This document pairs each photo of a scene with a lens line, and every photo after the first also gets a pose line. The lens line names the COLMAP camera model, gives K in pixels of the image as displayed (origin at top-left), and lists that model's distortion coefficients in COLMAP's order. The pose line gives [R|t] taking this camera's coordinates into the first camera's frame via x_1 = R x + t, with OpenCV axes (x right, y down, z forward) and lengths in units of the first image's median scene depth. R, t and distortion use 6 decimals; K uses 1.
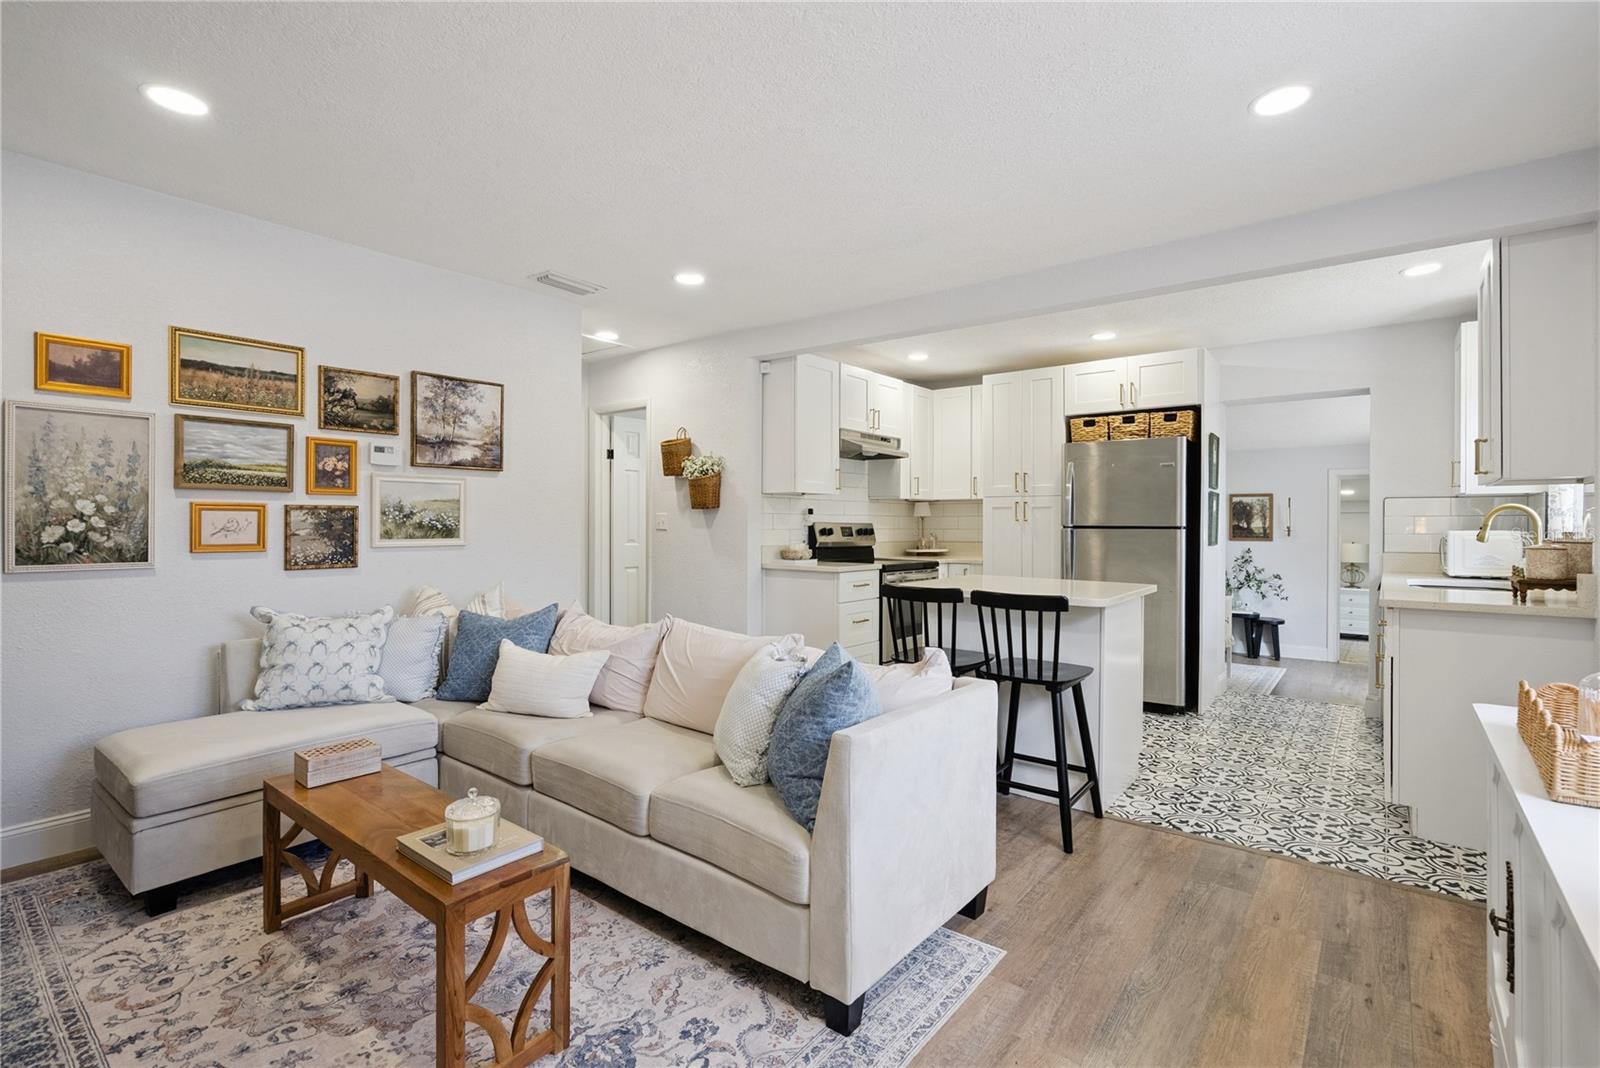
lens RADIAL K [[736.2, 0, 808.3], [0, 736.2, 521.2], [0, 0, 1]] dist [-0.002148, 0.000012]
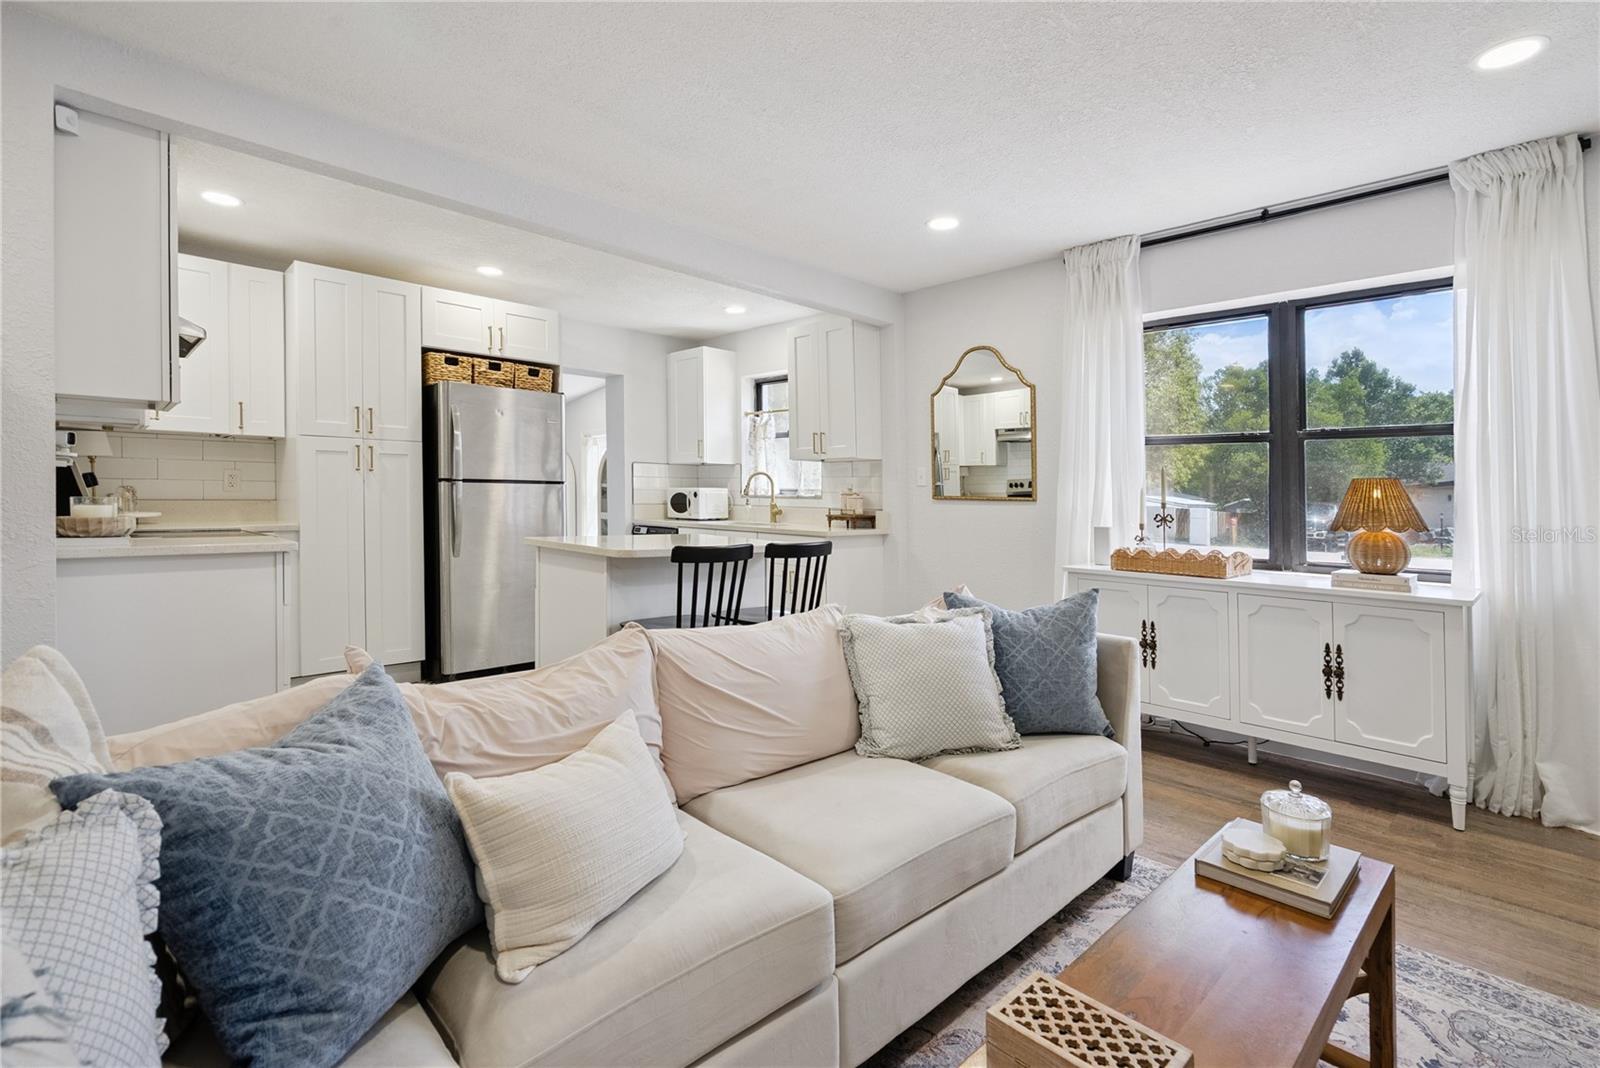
lens RADIAL K [[758.9, 0, 800.8], [0, 758.9, 496.9], [0, 0, 1]] dist [-0.001830, -0.000228]
pose [[0.137672, -0.002585, 0.990474, -0.436619], [-0.021430, 0.999755, 0.005588, 0.012628], [-0.990246, -0.021995, 0.137583, 0.455707]]
